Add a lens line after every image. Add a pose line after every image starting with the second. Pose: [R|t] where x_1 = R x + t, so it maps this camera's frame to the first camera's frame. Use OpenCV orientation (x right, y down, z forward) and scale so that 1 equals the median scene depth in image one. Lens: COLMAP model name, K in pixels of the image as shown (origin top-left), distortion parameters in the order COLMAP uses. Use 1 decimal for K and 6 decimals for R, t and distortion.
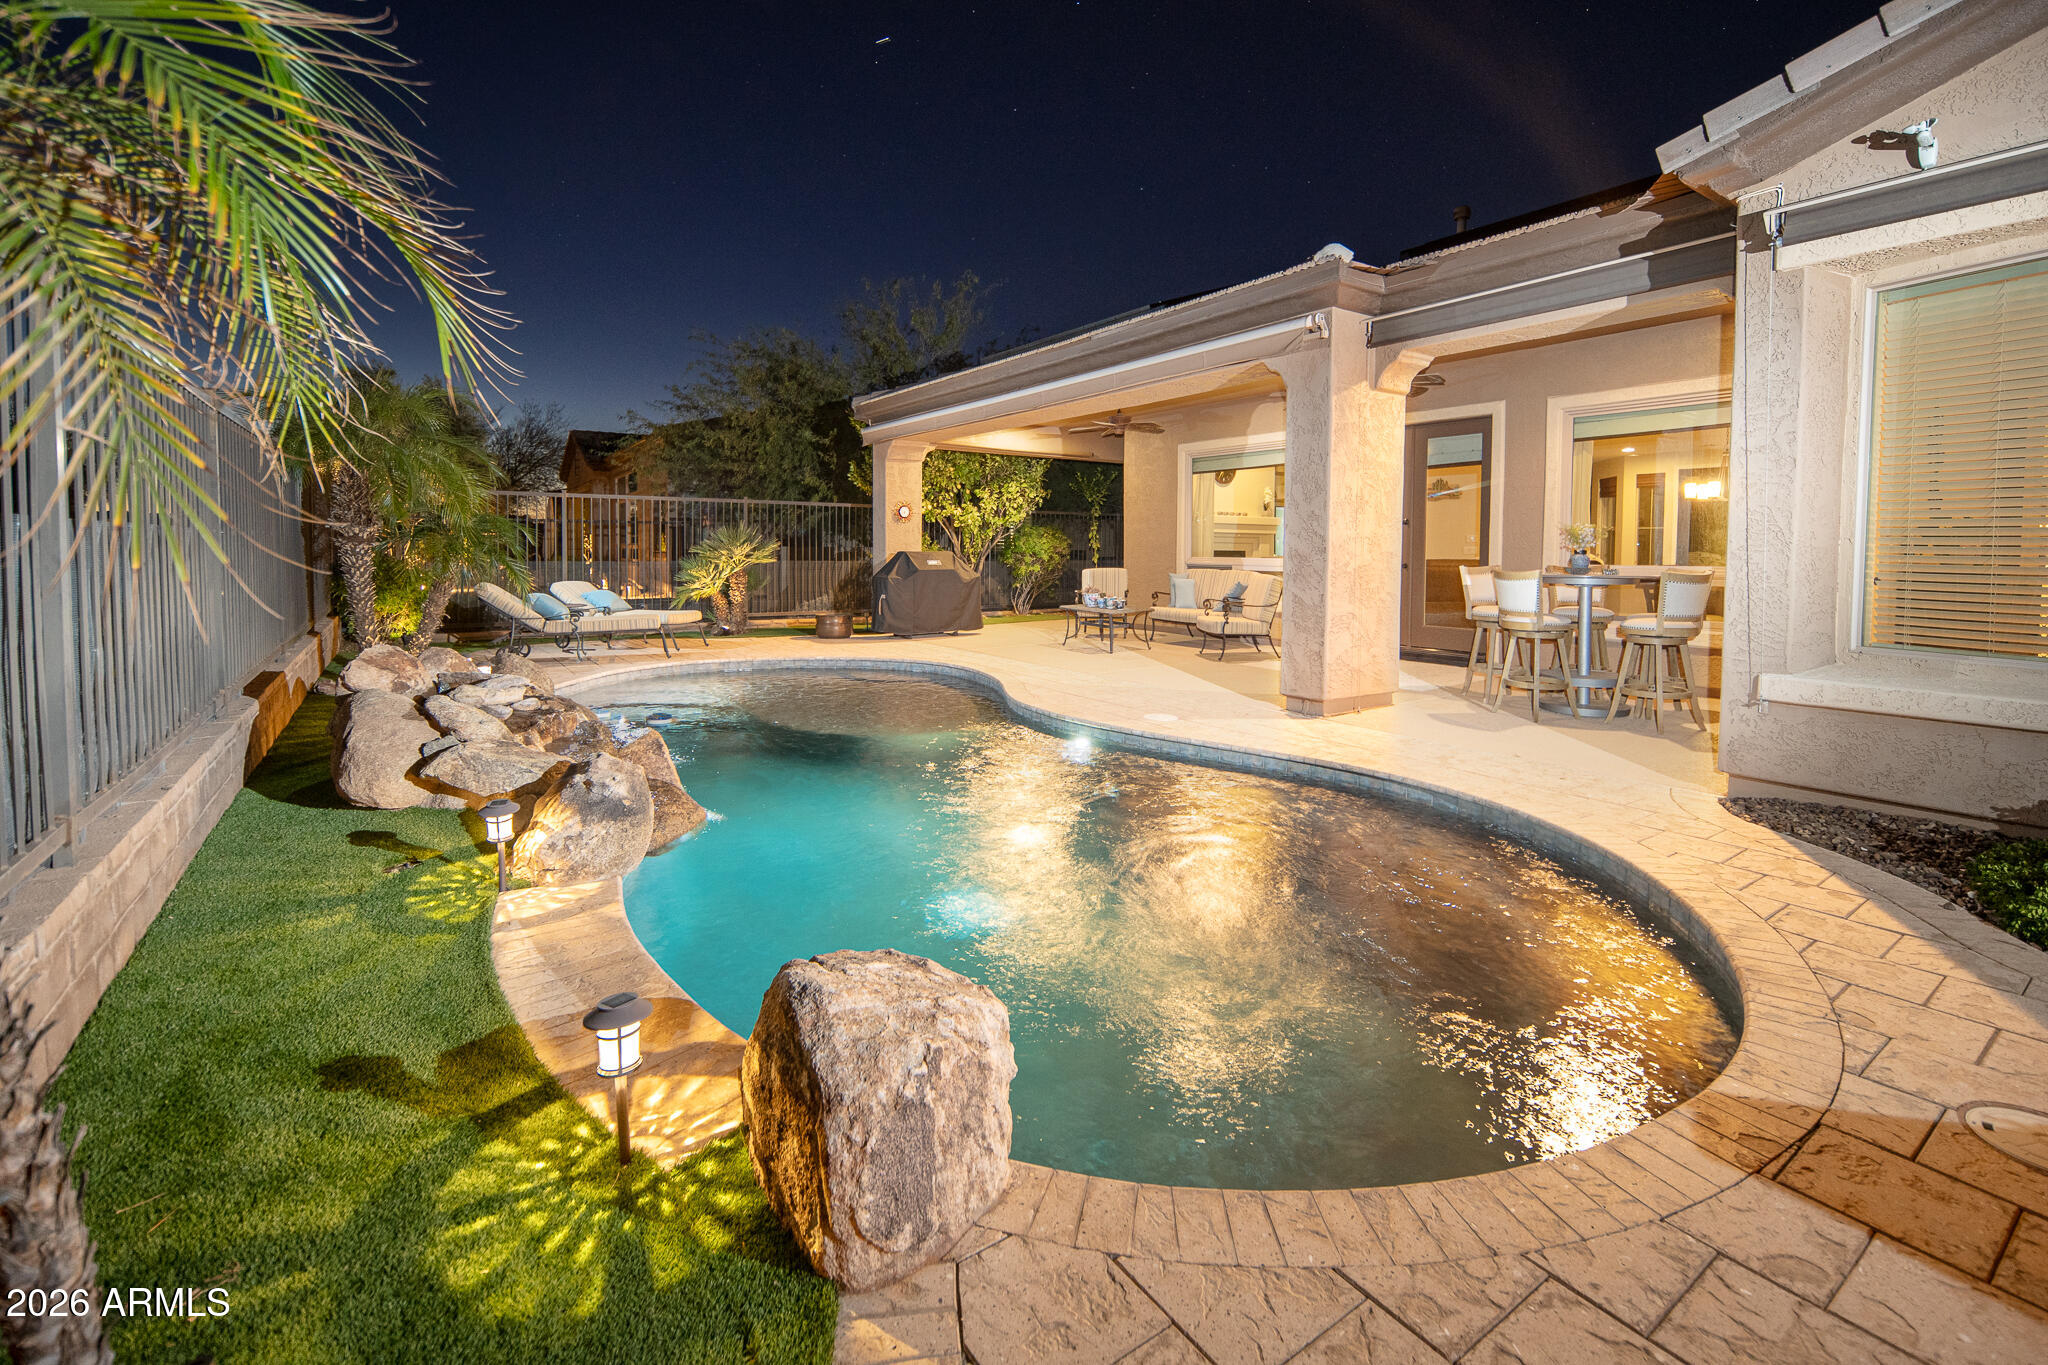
lens RADIAL K [[909.1, 0, 1025.4], [0, 909.1, 596.8], [0, 0, 1]] dist [0.000121, 0.000261]
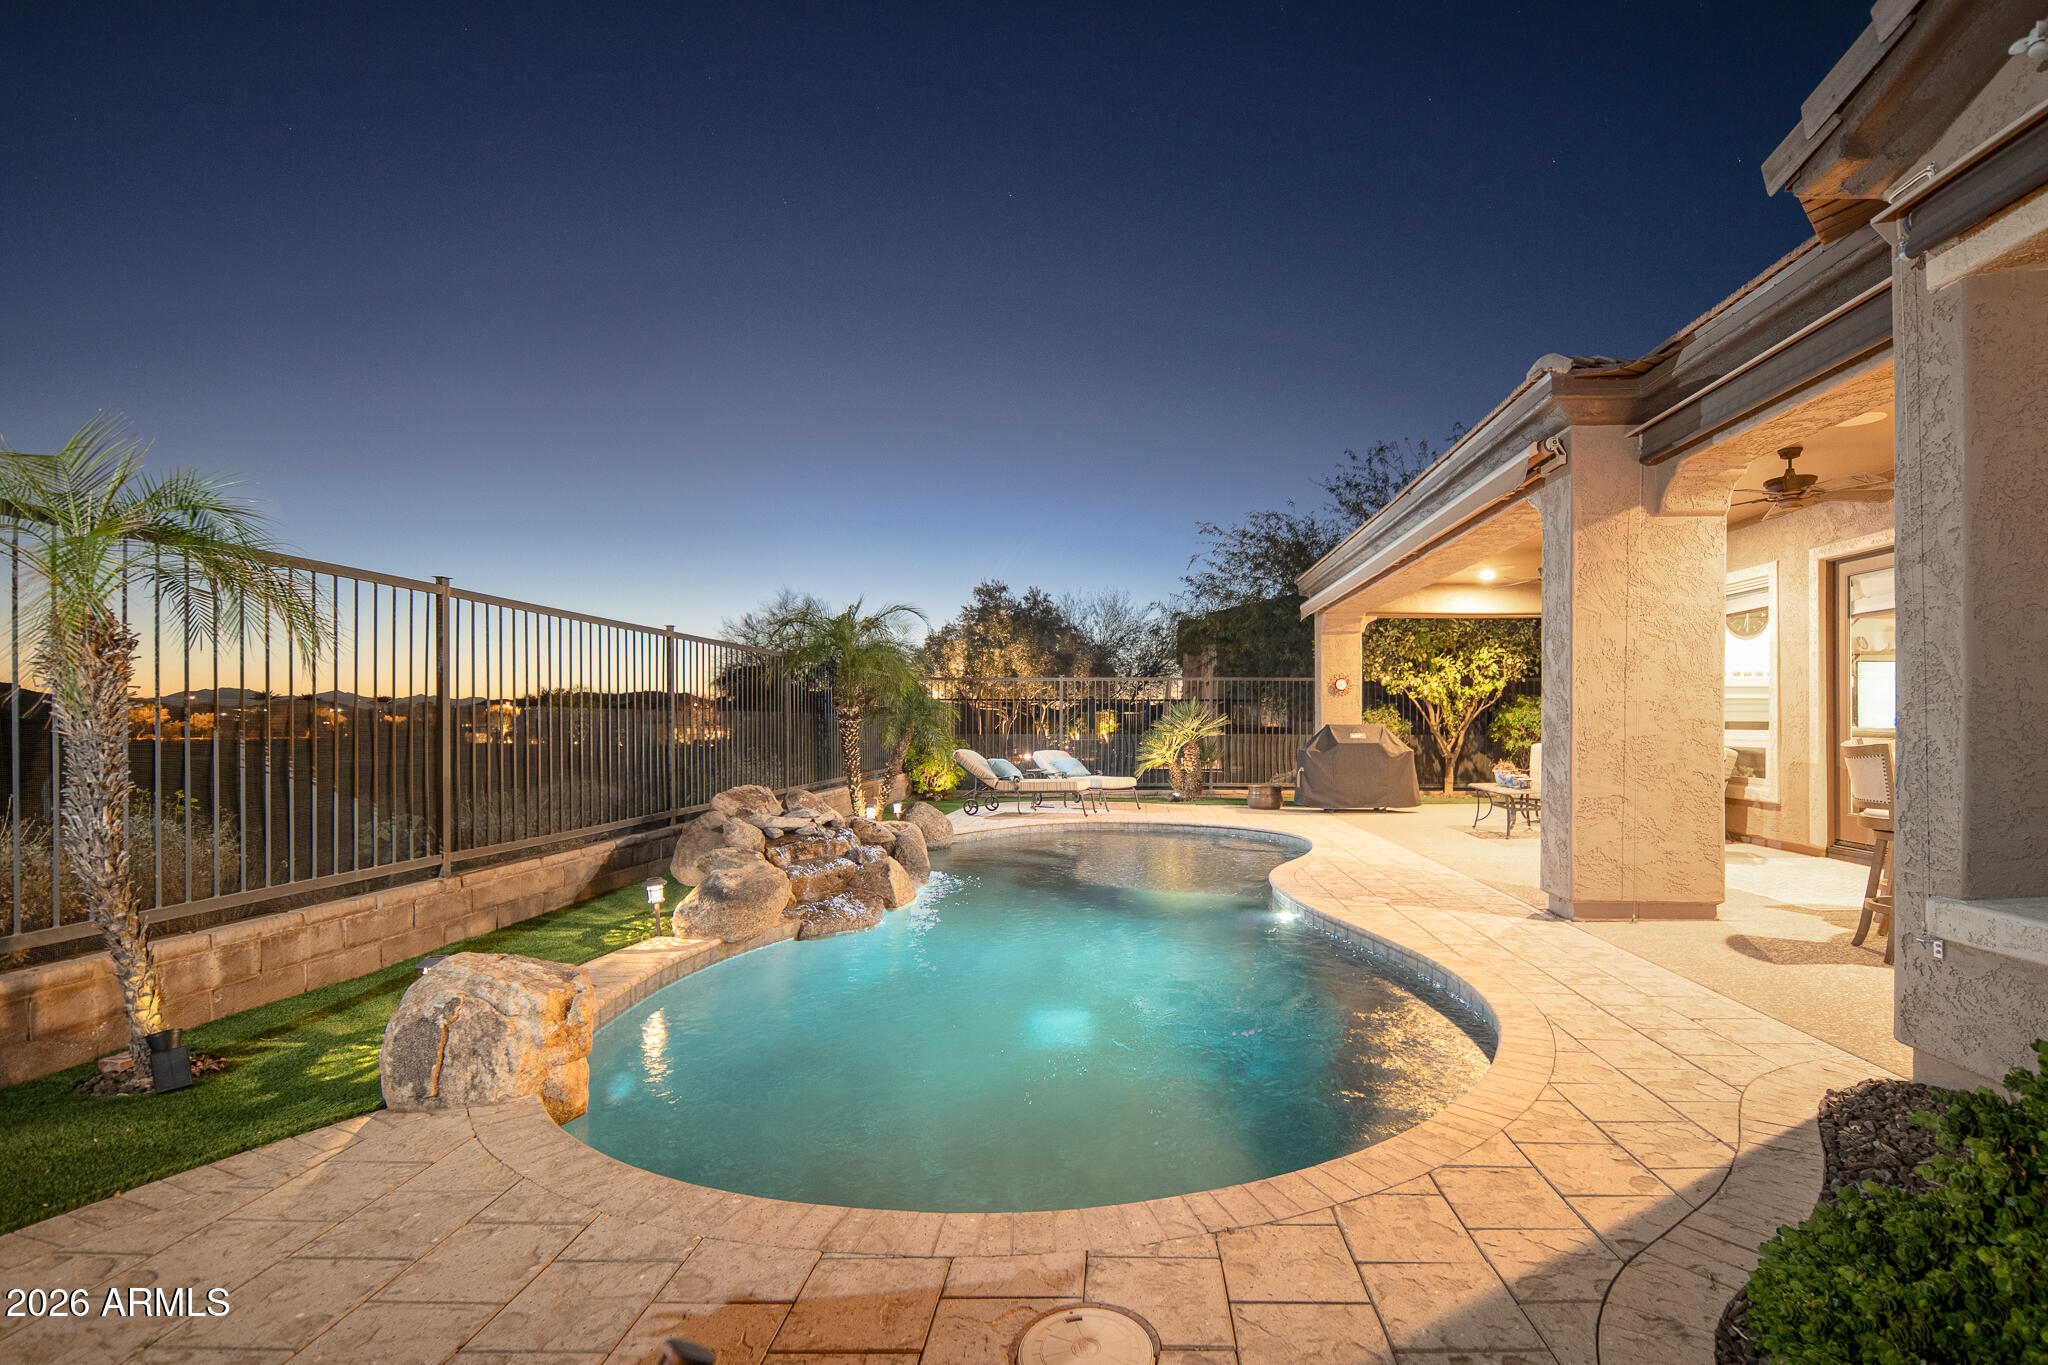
lens RADIAL K [[897.7, 0, 1039.5], [0, 897.7, 735.2], [0, 0, 1]] dist [-0.000447, -0.000372]
pose [[0.807574, 0.002455, -0.589761, 0.866155], [-0.026476, 0.999134, -0.032094, 0.007138], [0.589172, 0.041533, 0.806940, 0.115595]]
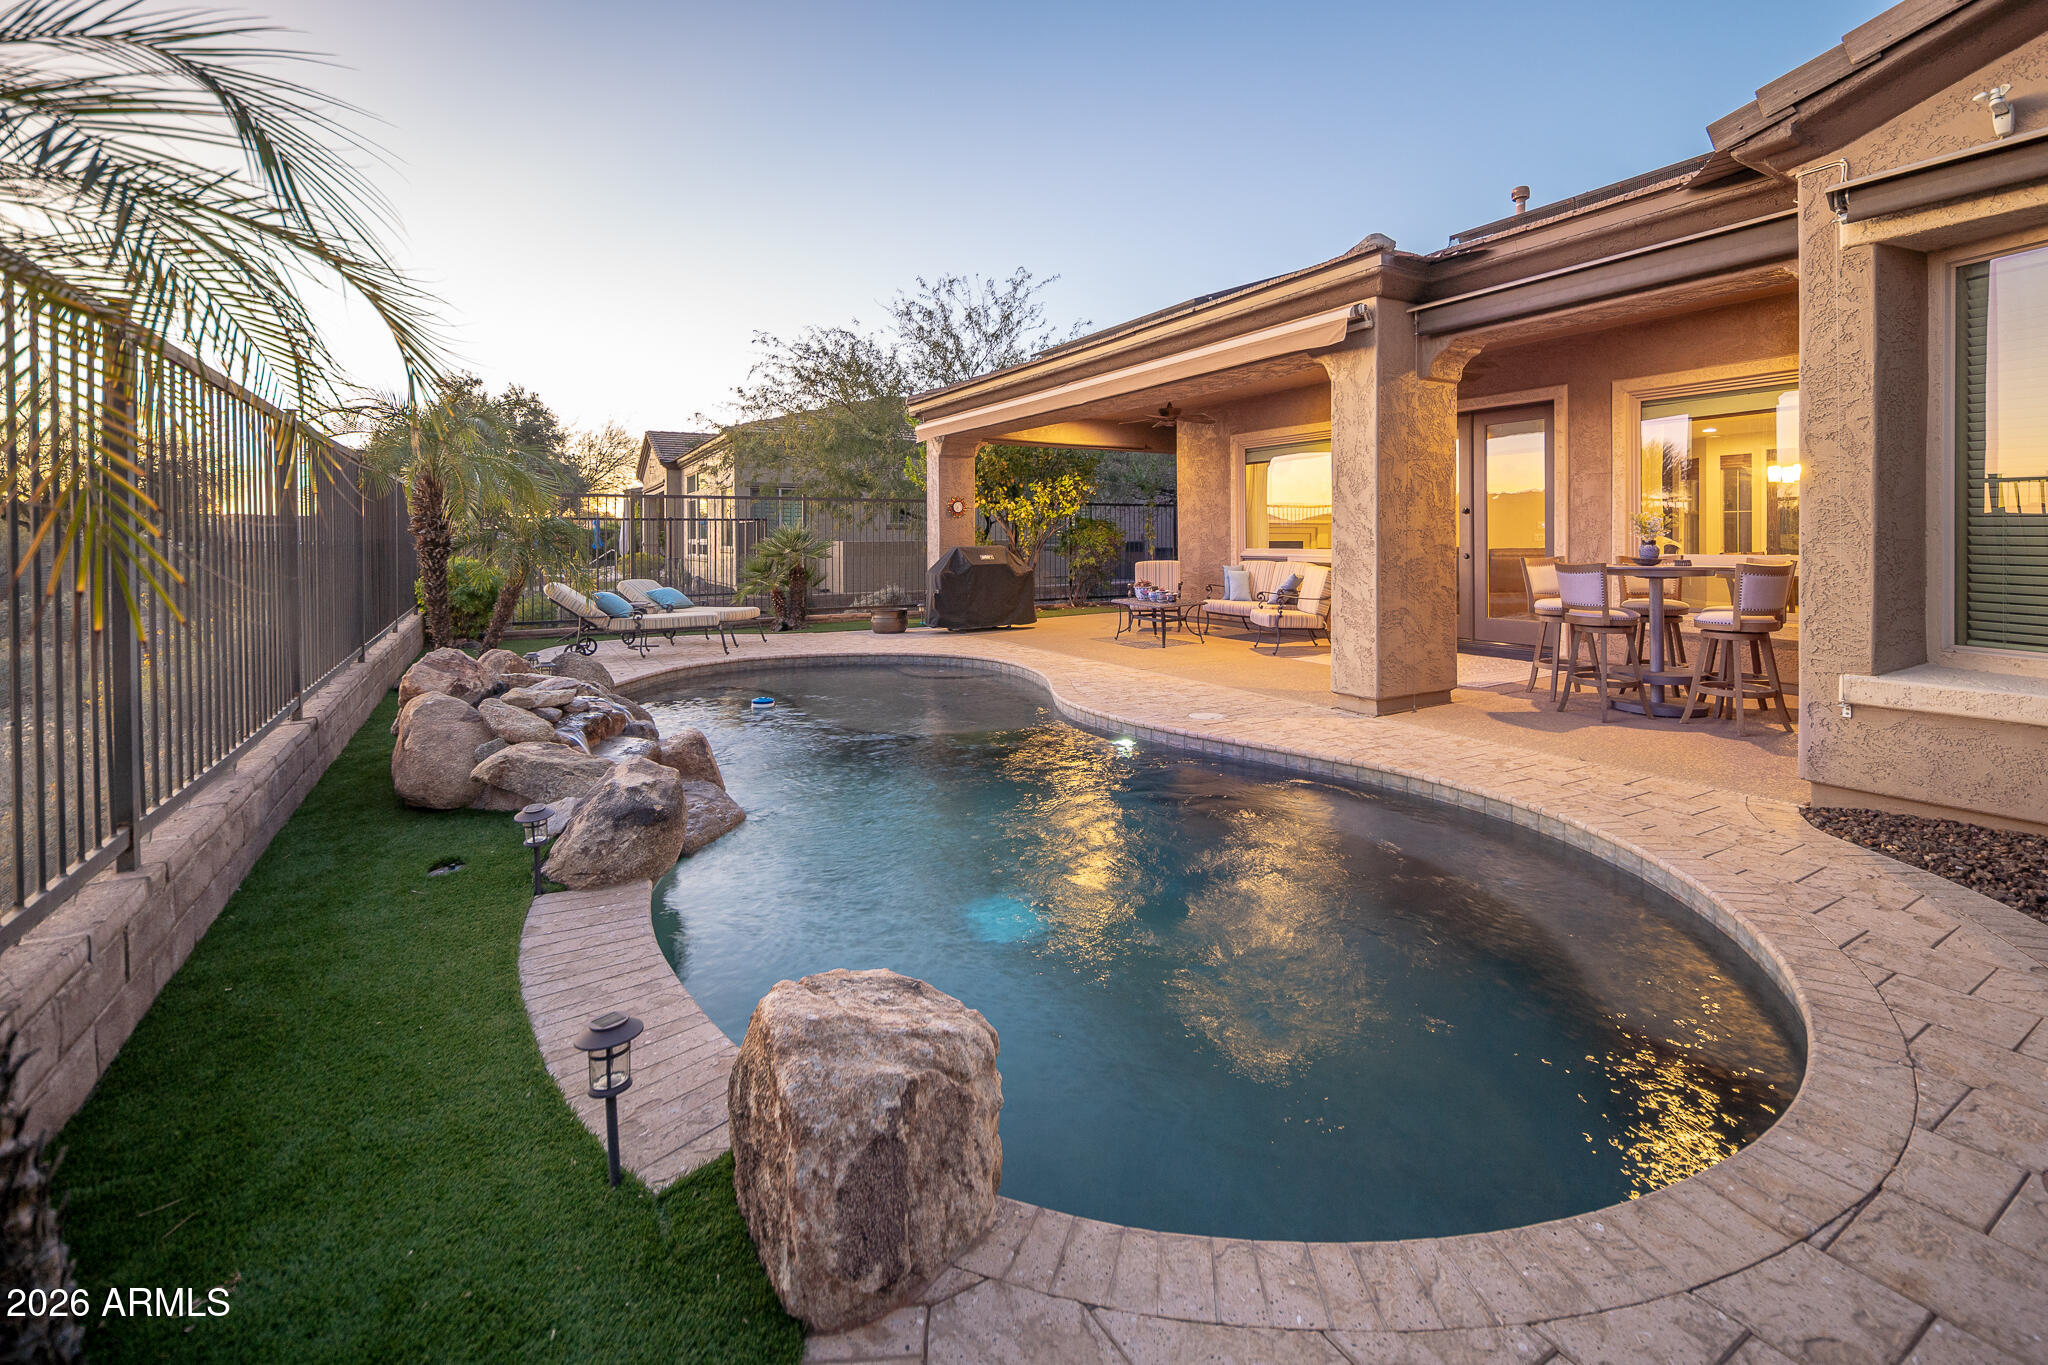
lens RADIAL K [[908.9, 0, 1022.2], [0, 908.9, 554.9], [0, 0, 1]] dist [0.000241, -0.000982]
pose [[0.997399, -0.011903, -0.071095, 0.046850], [0.009373, 0.999315, -0.035810, -0.017249], [0.071472, 0.035050, 0.996827, 0.003079]]
